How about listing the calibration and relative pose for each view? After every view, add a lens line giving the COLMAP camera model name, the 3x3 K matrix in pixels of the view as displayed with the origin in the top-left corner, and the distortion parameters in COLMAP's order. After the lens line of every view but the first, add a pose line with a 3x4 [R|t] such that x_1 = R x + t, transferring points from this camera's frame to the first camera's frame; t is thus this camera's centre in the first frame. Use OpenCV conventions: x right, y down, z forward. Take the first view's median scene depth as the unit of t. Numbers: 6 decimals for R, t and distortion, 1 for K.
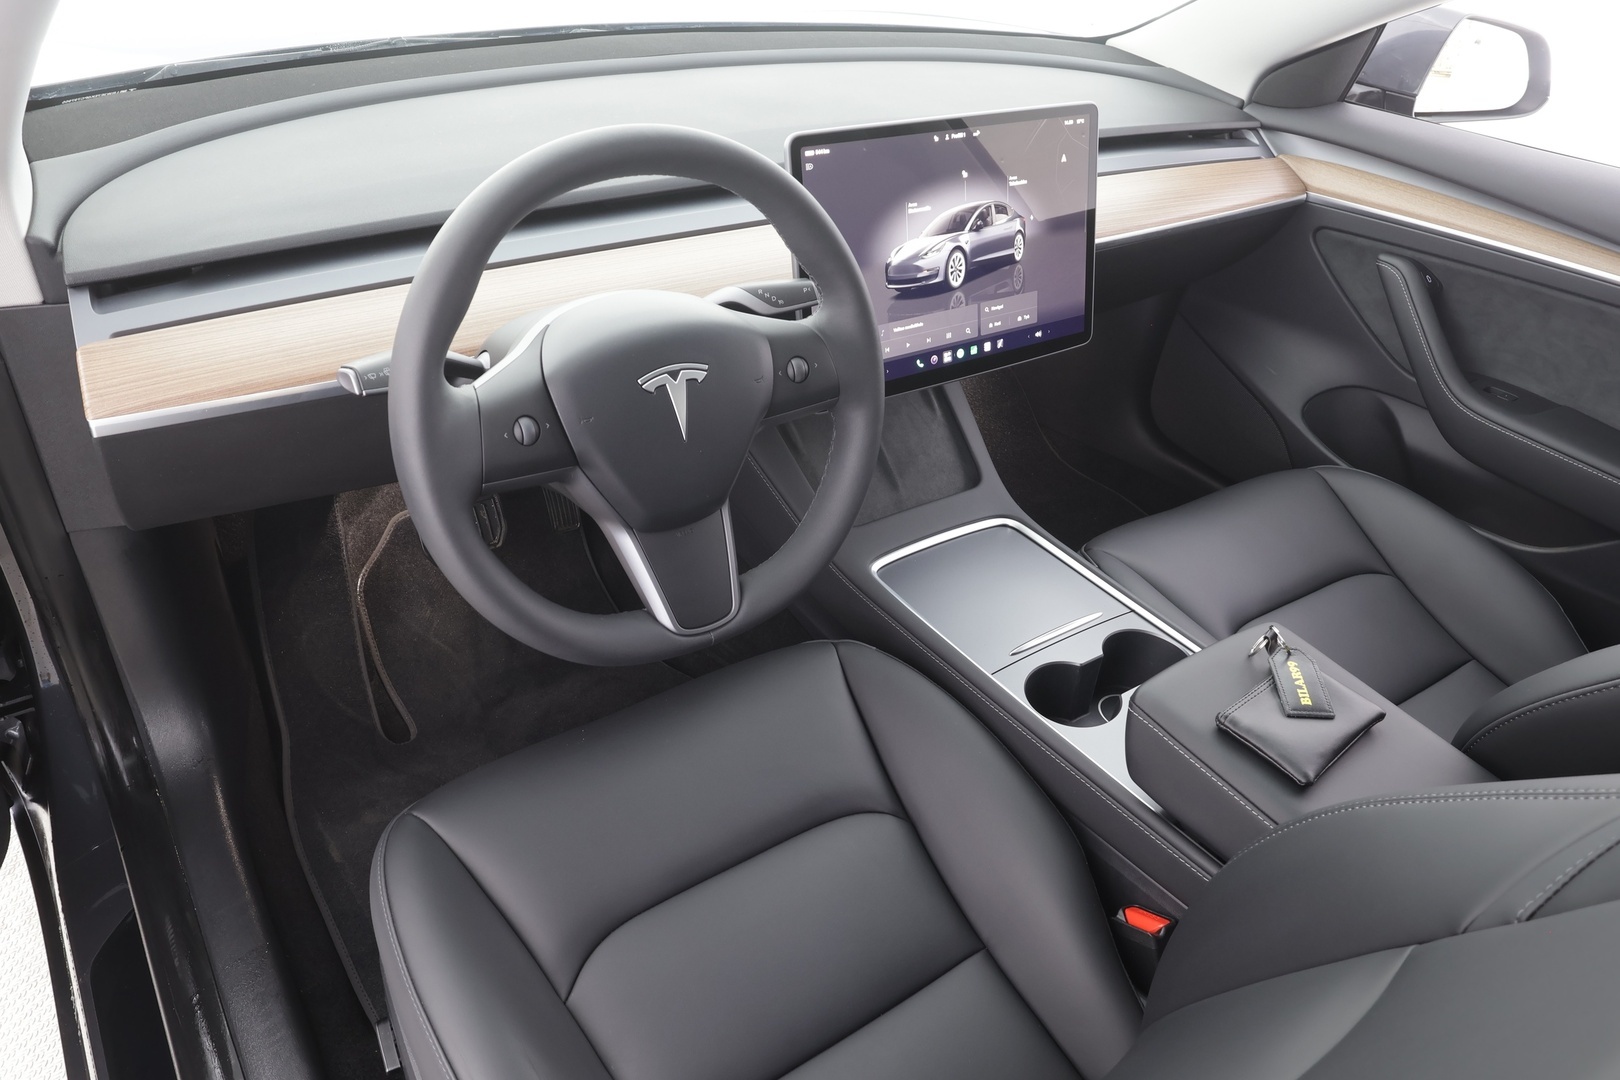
lens RADIAL K [[1096.2, 0, 810.0], [0, 1096.2, 540.0], [0, 0, 1]] dist [-0.002596, 0.002081]
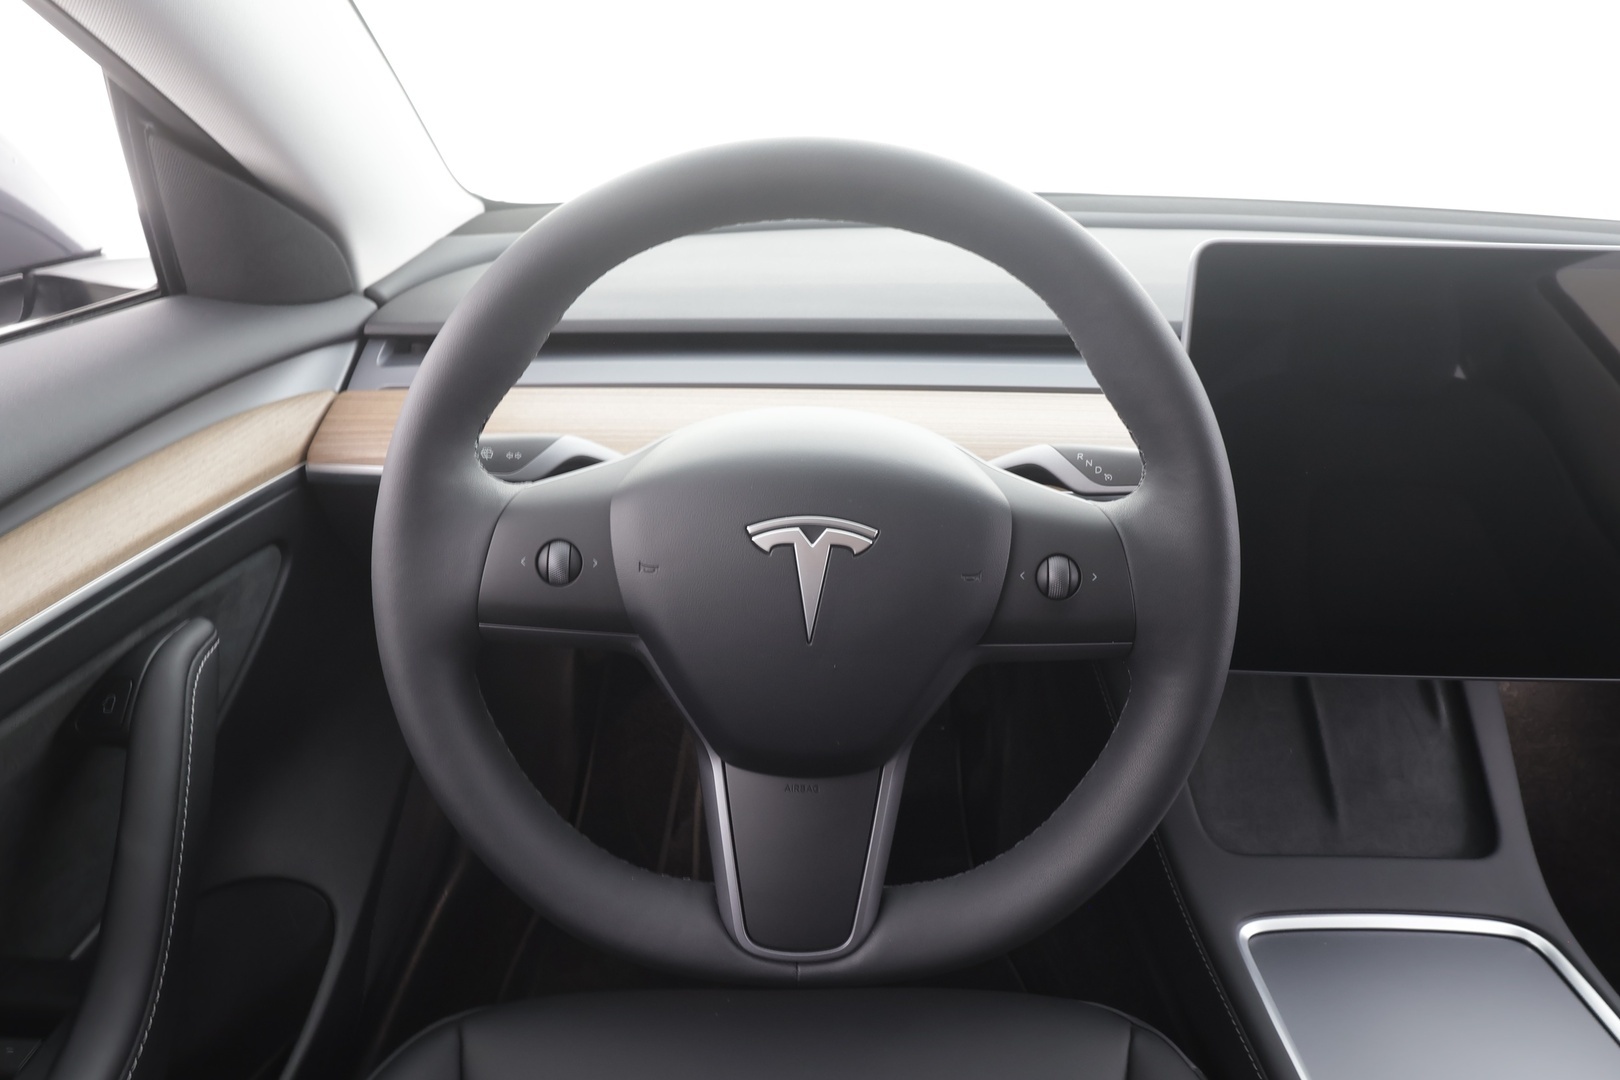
lens RADIAL K [[967.7, 0, 805.3], [0, 967.7, 549.4], [0, 0, 1]] dist [0.008645, 0.002149]
pose [[0.824655, 0.199046, -0.529457, 0.111233], [-0.289927, 0.952471, -0.093500, -0.062774], [0.485681, 0.230609, 0.843168, 0.381537]]
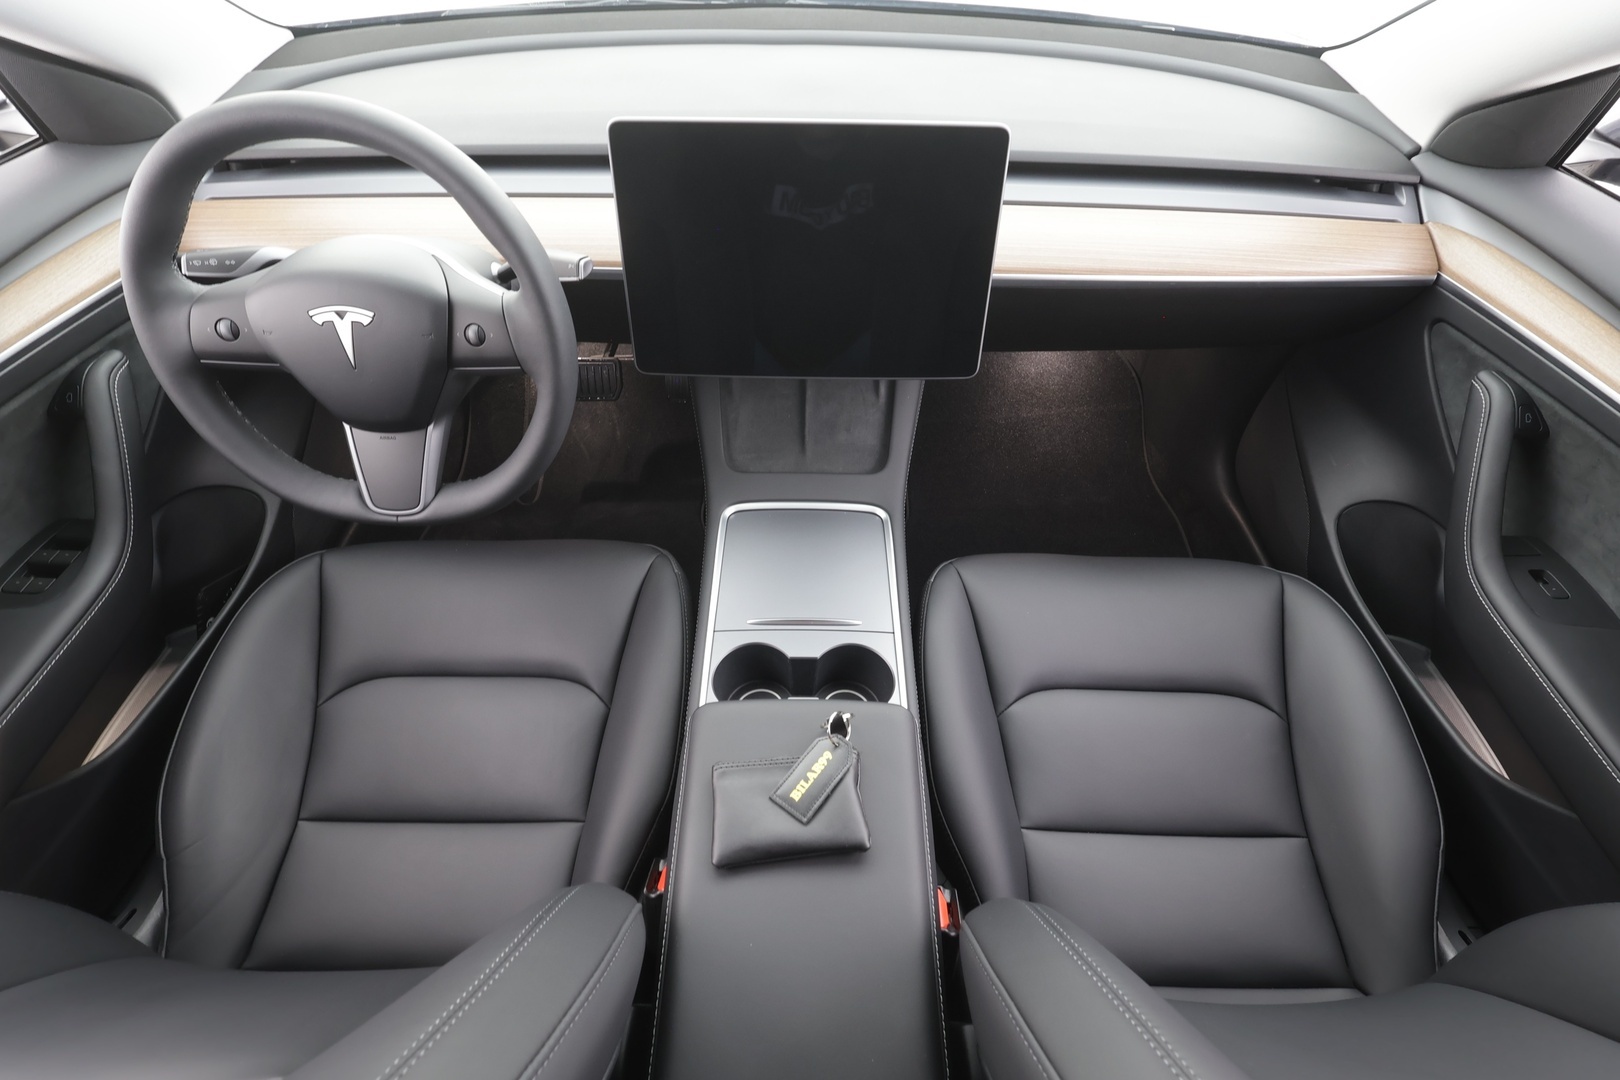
lens RADIAL K [[734.9, 0, 810.0], [0, 734.9, 540.0], [0, 0, 1]] dist [0.000146, -0.000844]
pose [[0.823373, 0.376819, -0.424339, 0.530554], [-0.285207, 0.921207, 0.264639, -0.199855], [0.490625, -0.096872, 0.865969, 0.359764]]
